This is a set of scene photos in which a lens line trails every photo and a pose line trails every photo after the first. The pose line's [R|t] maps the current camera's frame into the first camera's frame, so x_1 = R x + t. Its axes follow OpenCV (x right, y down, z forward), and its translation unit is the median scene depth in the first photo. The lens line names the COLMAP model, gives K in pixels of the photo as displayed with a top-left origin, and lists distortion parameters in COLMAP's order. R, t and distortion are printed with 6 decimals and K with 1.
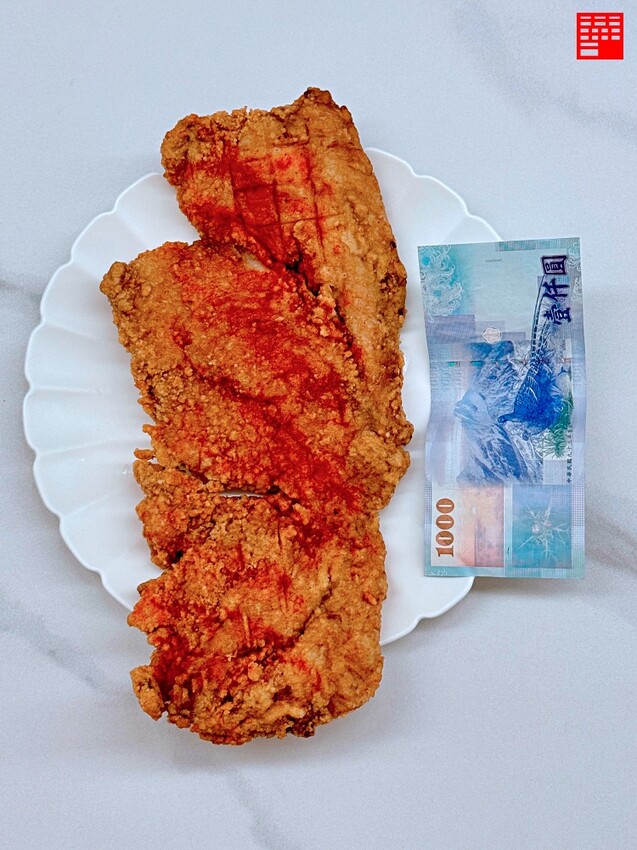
lens RADIAL K [[1201.9, 0, 318.5], [0, 1201.9, 425.0], [0, 0, 1]] dist [-0.021010, -0.032680]
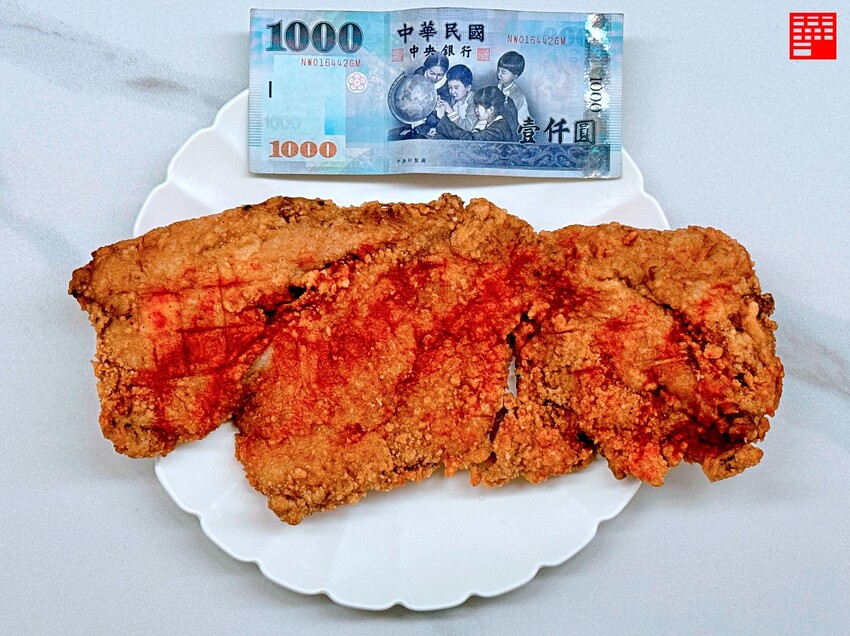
lens RADIAL K [[1201.9, 0, 425.0], [0, 1201.9, 318.0], [0, 0, 1]] dist [-0.021010, -0.032680]
pose [[0.009452, -0.994528, 0.104042, -0.120474], [0.979893, 0.029949, 0.197263, -0.202481], [-0.199300, 0.100085, 0.974814, 0.084581]]
